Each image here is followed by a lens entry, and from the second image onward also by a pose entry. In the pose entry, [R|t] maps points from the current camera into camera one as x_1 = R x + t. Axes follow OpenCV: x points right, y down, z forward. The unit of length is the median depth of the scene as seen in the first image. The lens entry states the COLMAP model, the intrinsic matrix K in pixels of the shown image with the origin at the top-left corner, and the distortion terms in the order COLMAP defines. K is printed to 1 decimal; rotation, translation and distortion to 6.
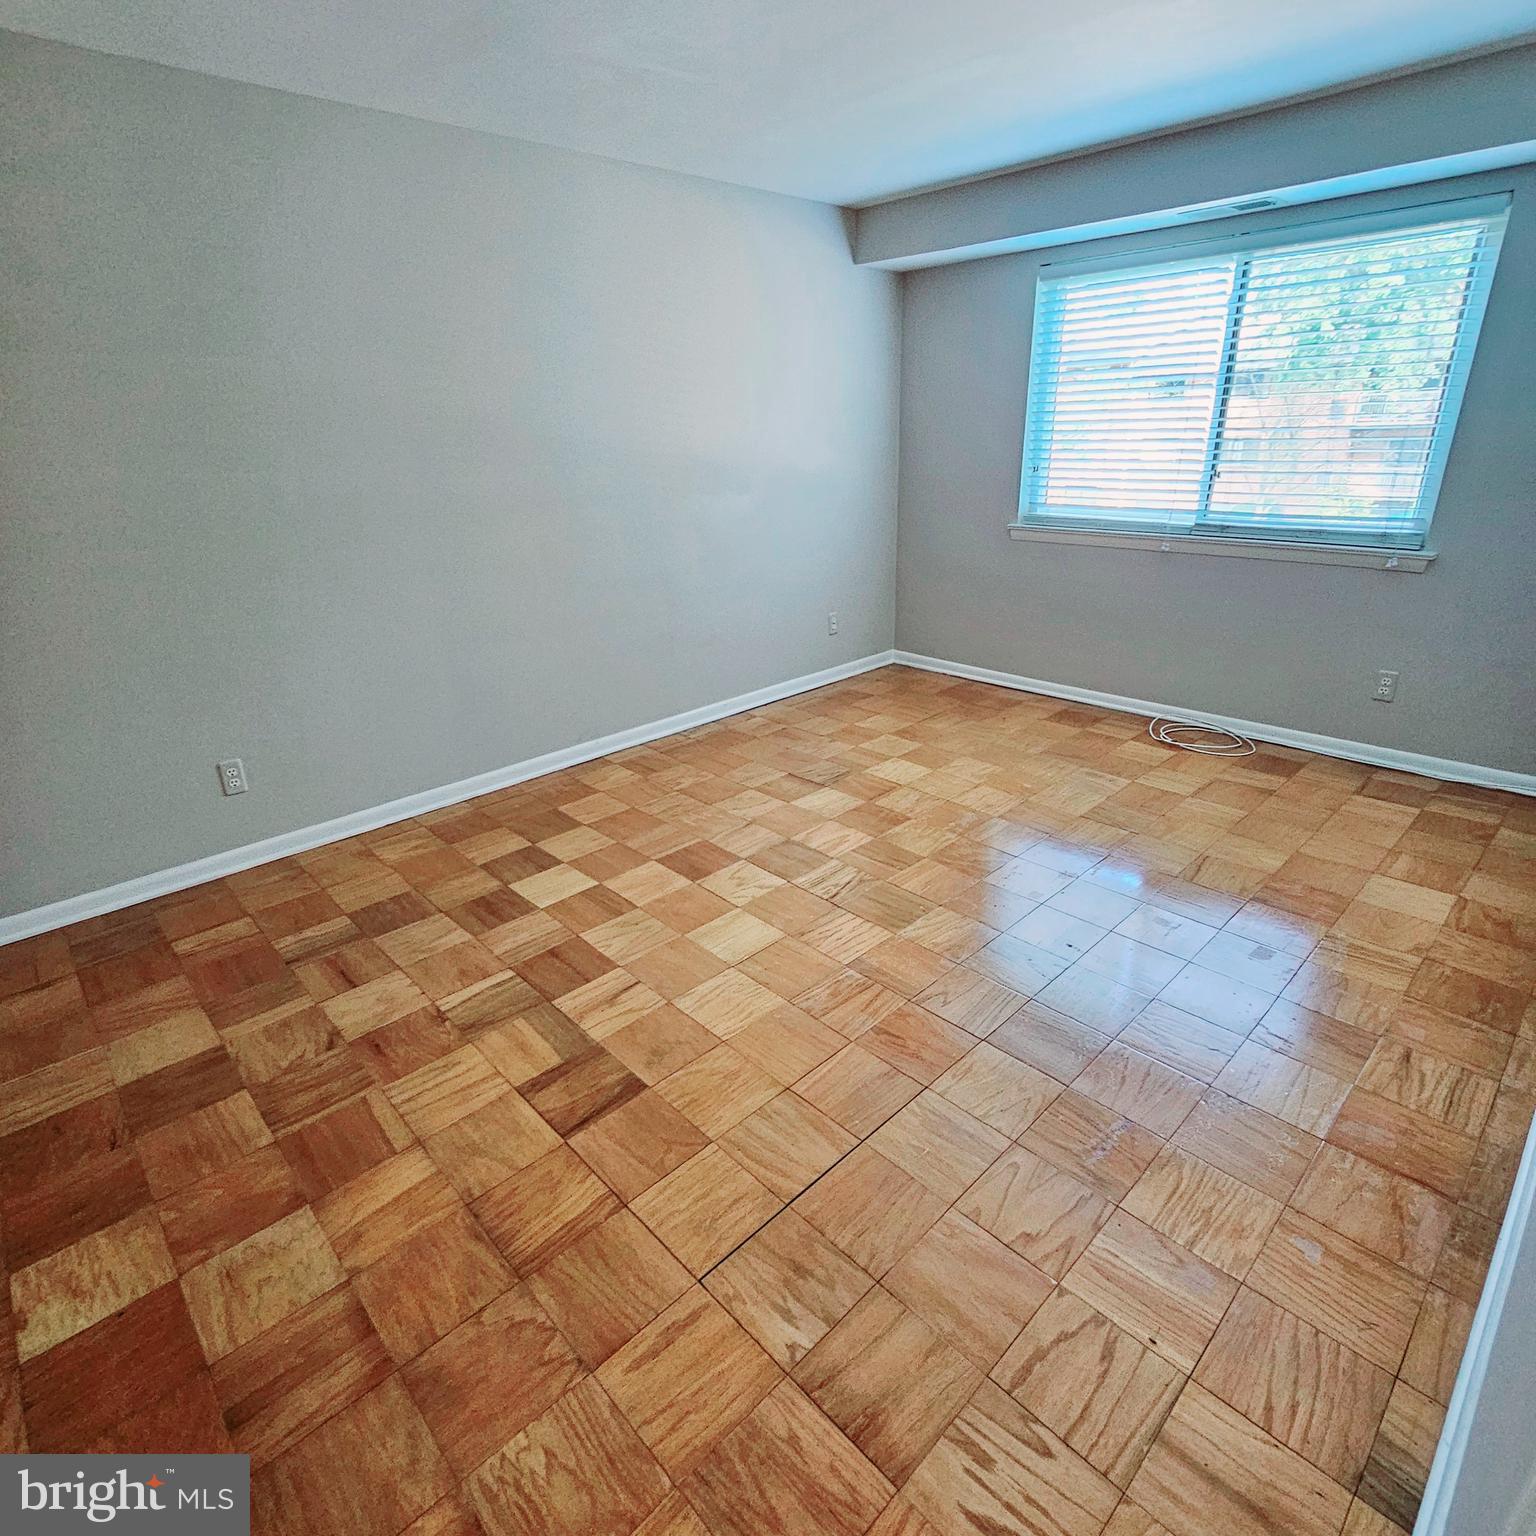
lens RADIAL K [[839.2, 0, 761.0], [0, 839.2, 764.1], [0, 0, 1]] dist [0.000472, -0.001103]
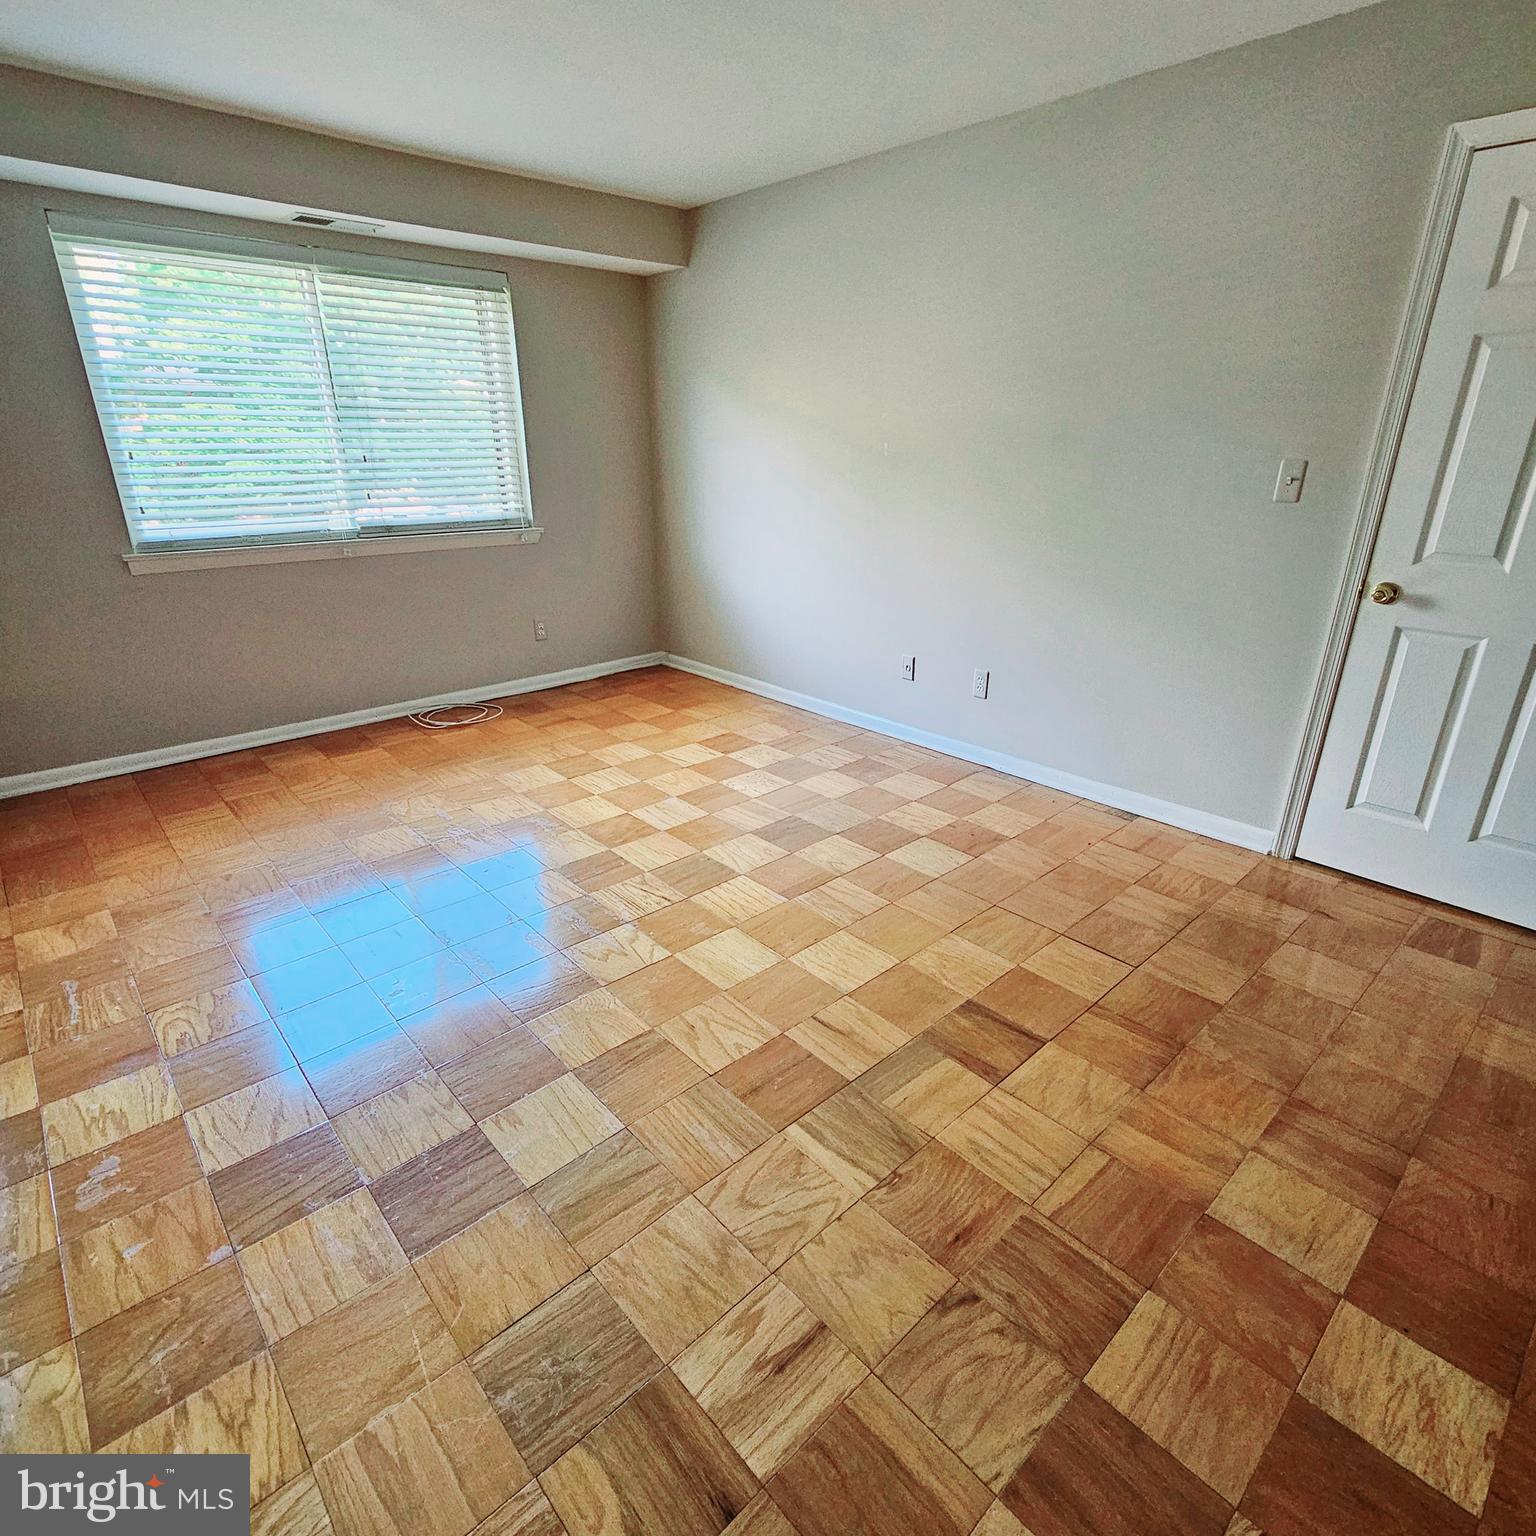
lens RADIAL K [[839.2, 0, 761.0], [0, 839.2, 764.1], [0, 0, 1]] dist [0.000472, -0.001103]
pose [[0.032278, -0.334565, 0.941820, -1.040582], [0.367772, 0.880174, 0.300063, -0.311444], [-0.929356, 0.336689, 0.151454, 0.942111]]
